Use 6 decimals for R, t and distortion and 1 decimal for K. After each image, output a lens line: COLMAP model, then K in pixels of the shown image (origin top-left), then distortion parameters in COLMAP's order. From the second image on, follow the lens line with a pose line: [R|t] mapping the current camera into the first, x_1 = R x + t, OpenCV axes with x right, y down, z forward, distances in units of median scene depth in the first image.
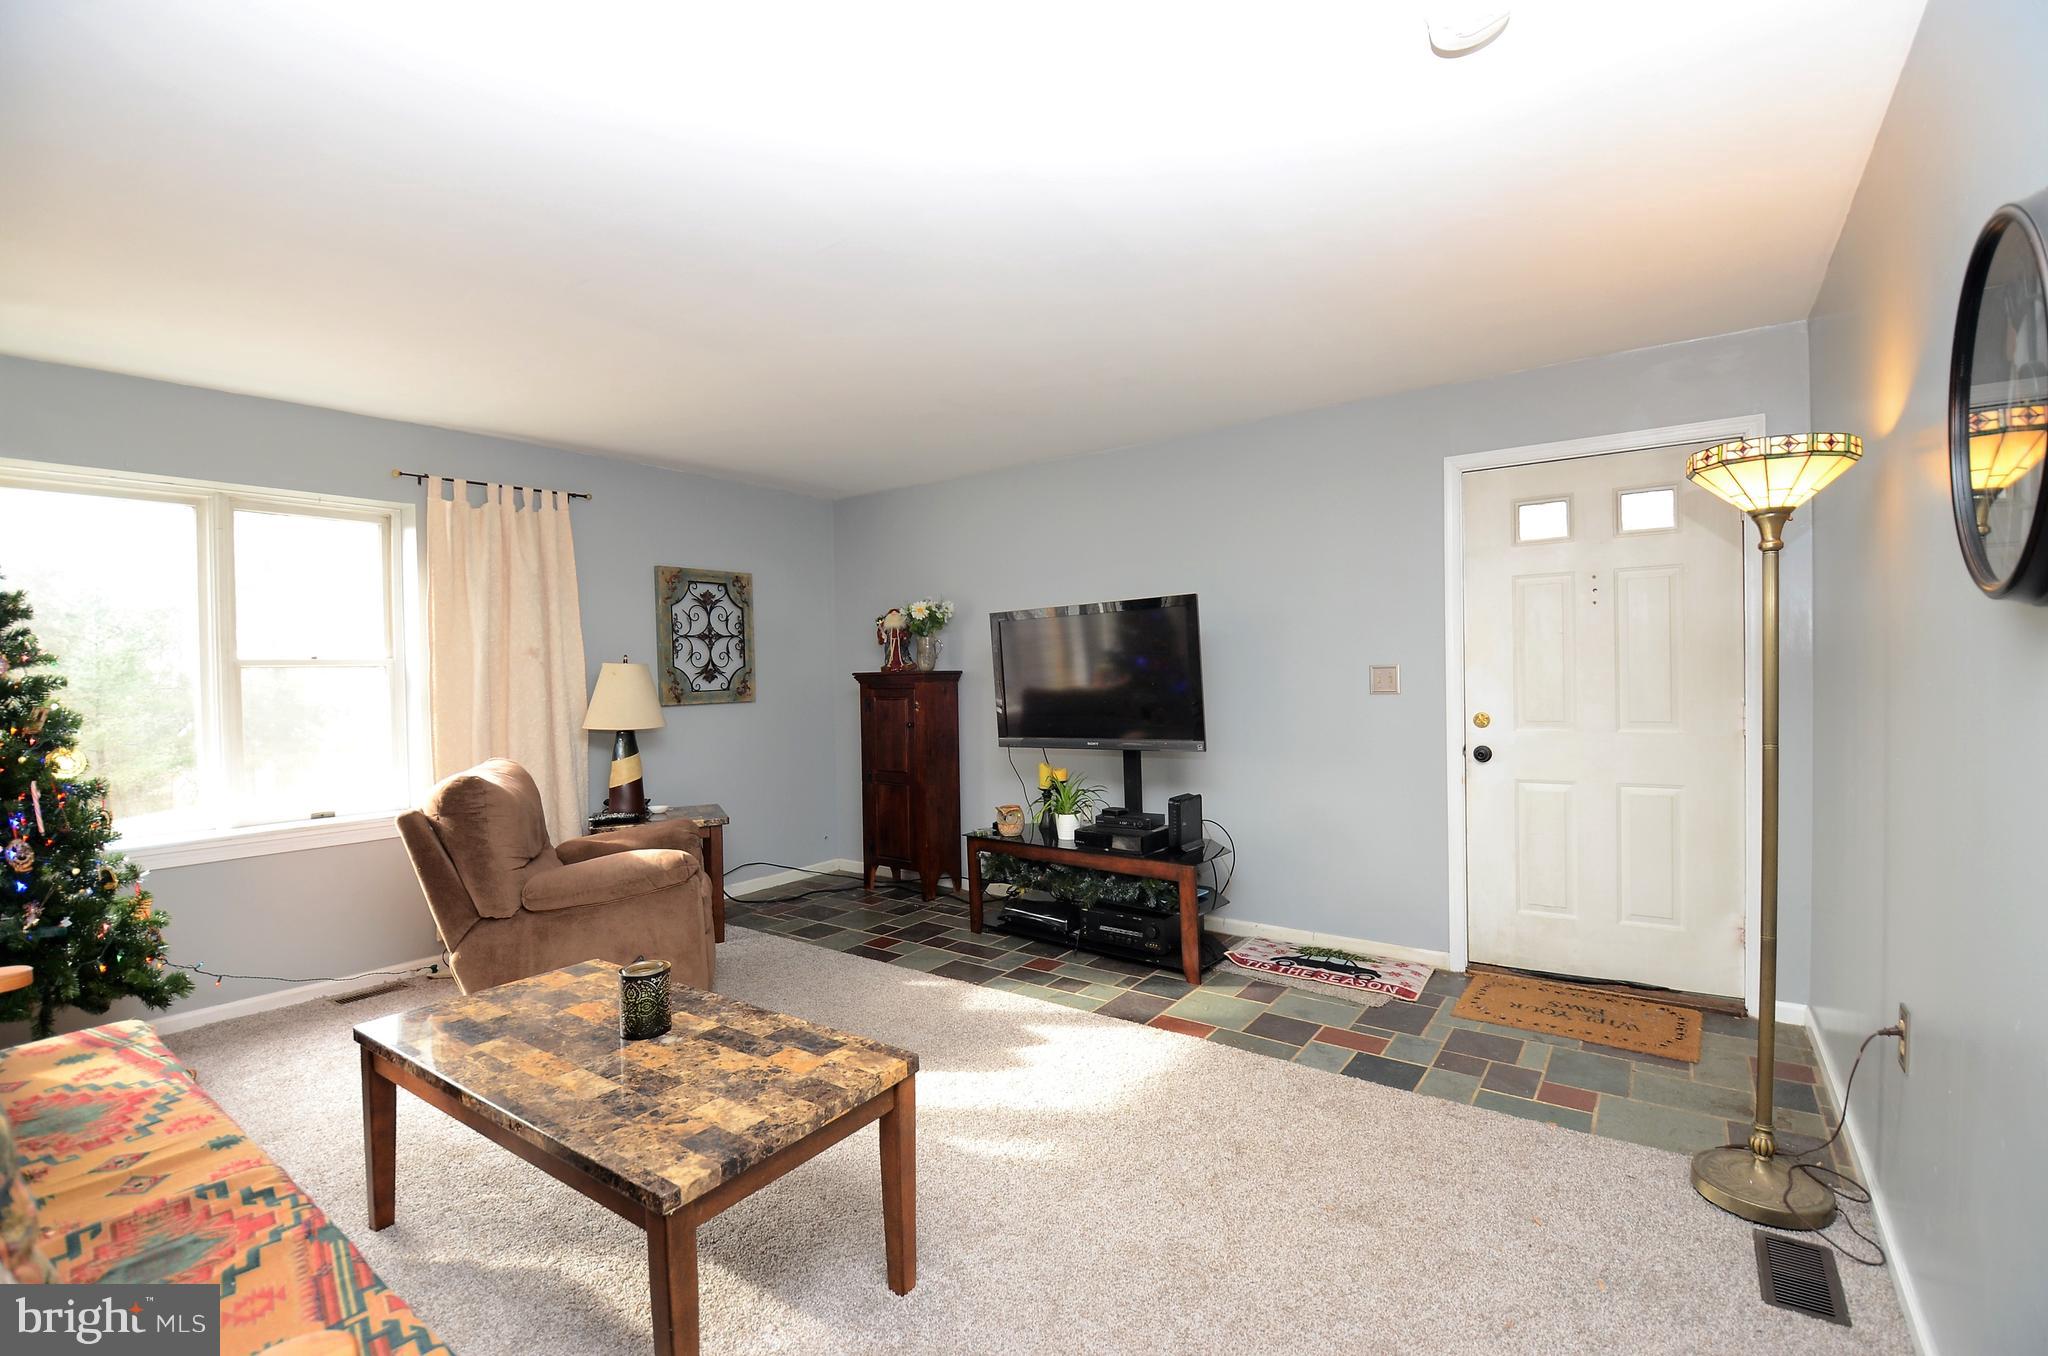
lens RADIAL K [[902.7, 0, 1018.2], [0, 902.7, 684.5], [0, 0, 1]] dist [0.003624, -0.000863]
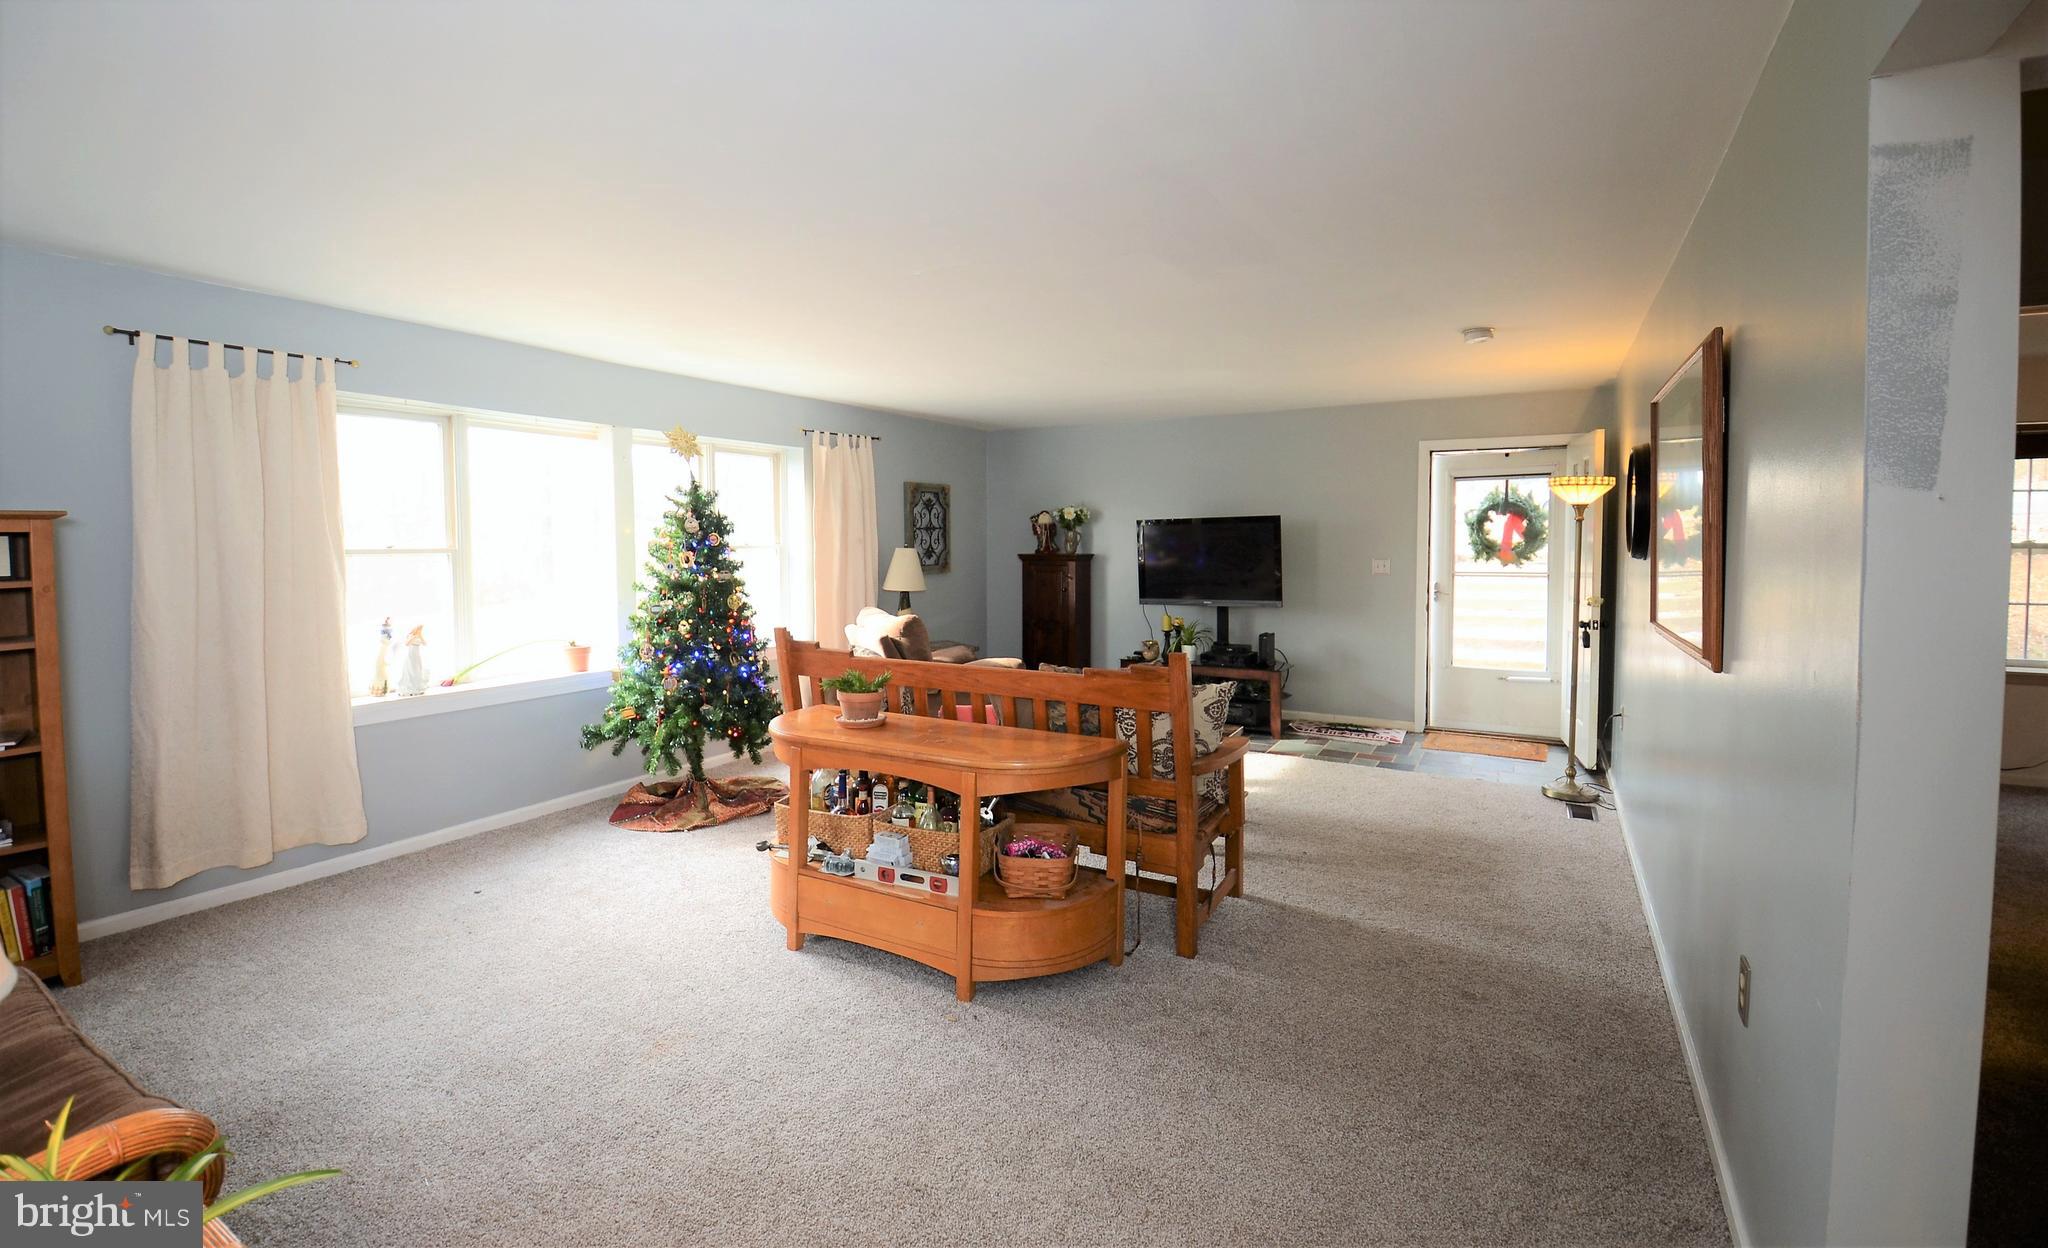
lens RADIAL K [[905.1, 0, 1017.1], [0, 905.1, 581.6], [0, 0, 1]] dist [0.003200, -0.000670]
pose [[0.993202, 0.010388, 0.115940, -0.387240], [-0.014278, 0.999361, 0.032772, -0.017891], [-0.115526, -0.034205, 0.992715, -0.505900]]
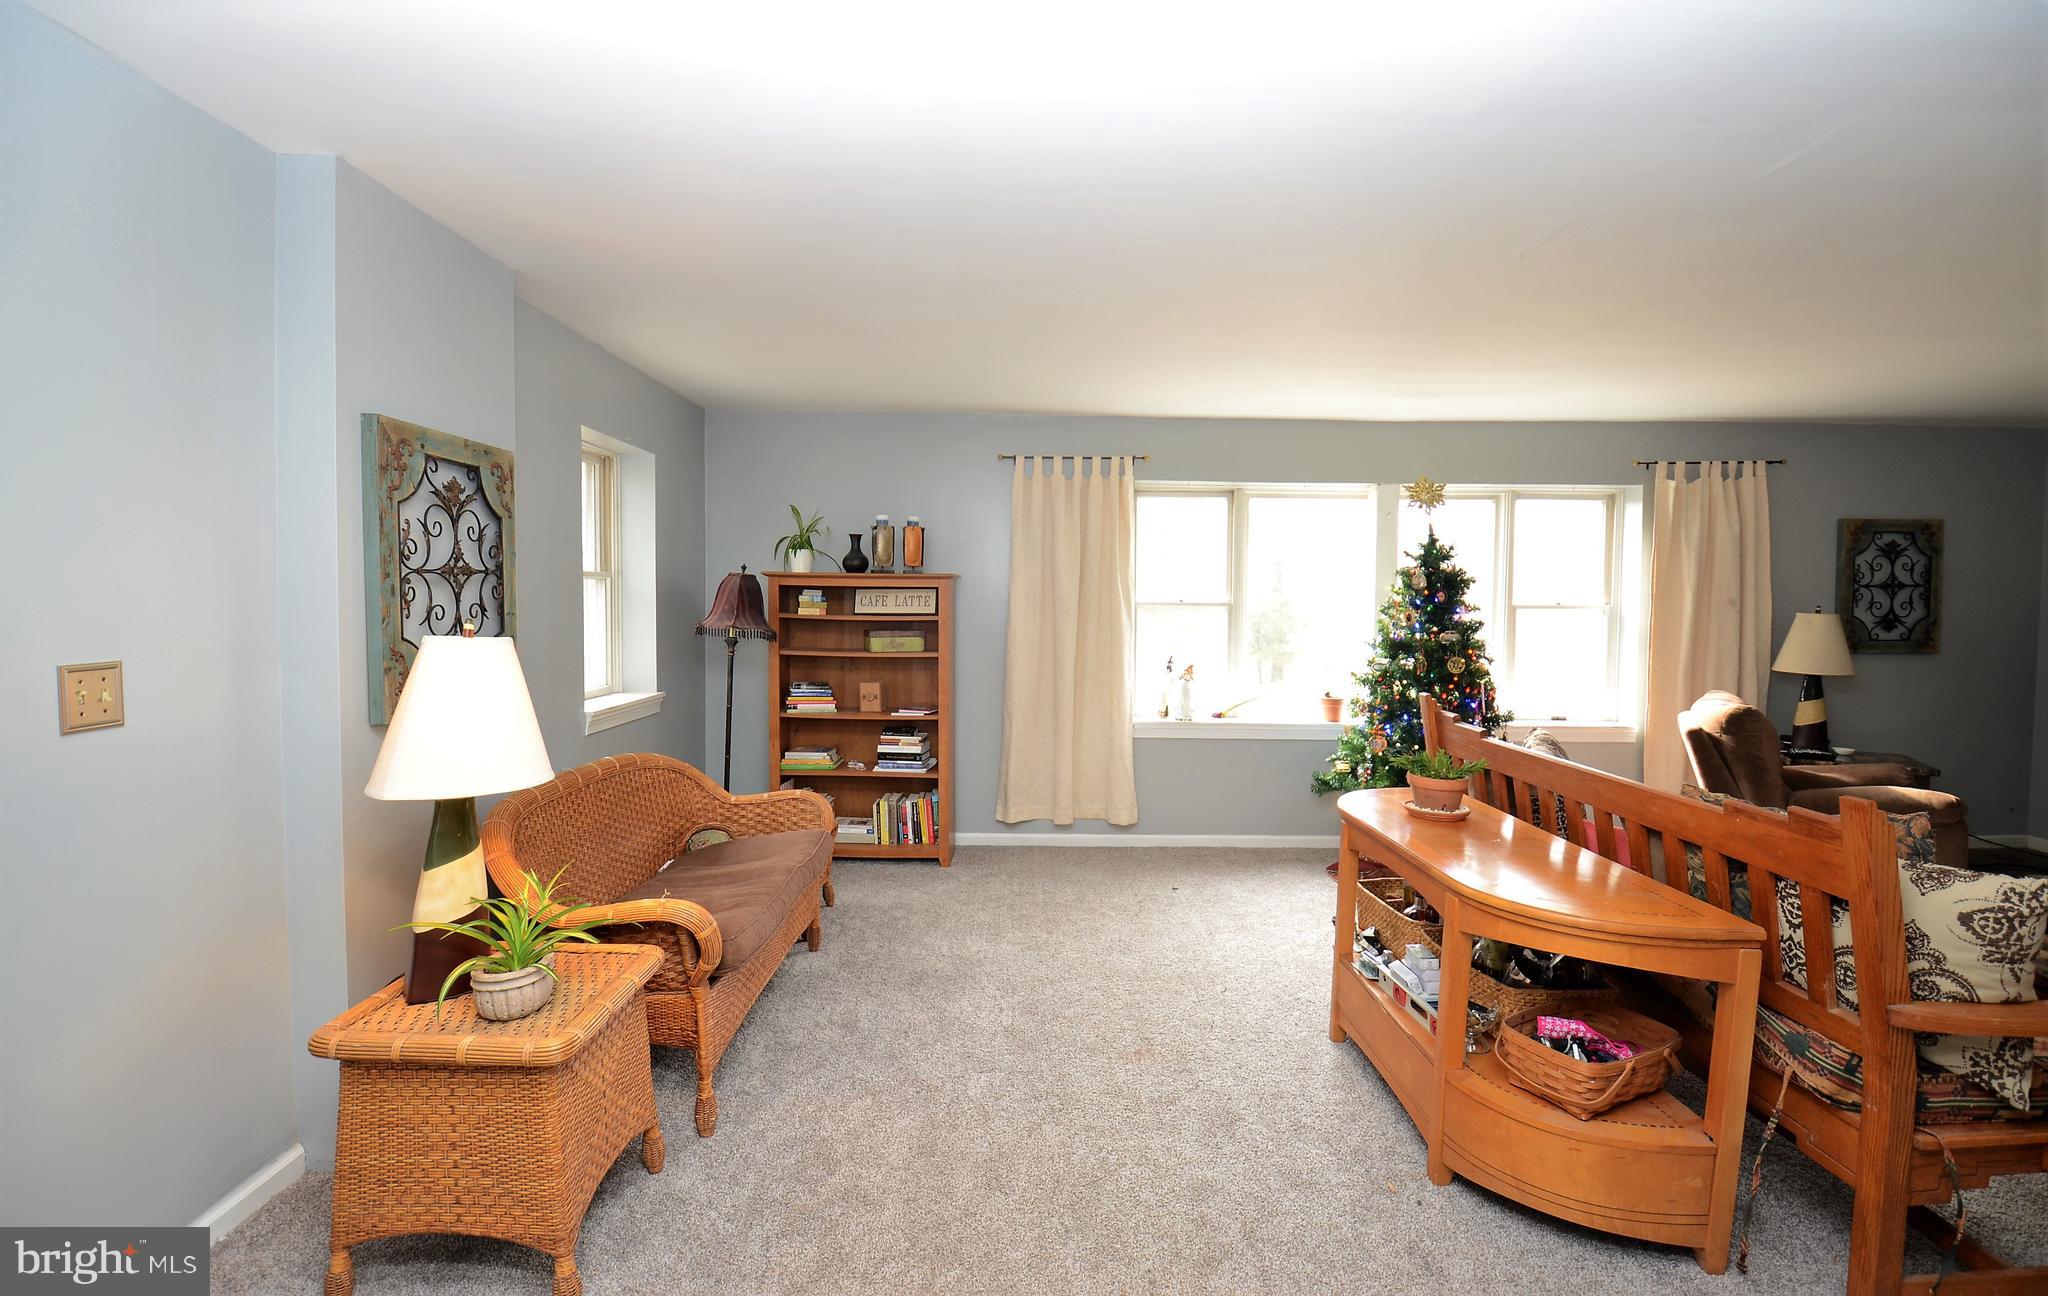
lens RADIAL K [[897.4, 0, 1019.9], [0, 897.4, 644.4], [0, 0, 1]] dist [-0.024287, -0.002408]
pose [[0.590480, 0.064917, -0.804437, -0.136093], [-0.028138, 0.997810, 0.059868, -0.020422], [0.806561, -0.012716, 0.591014, -0.363776]]
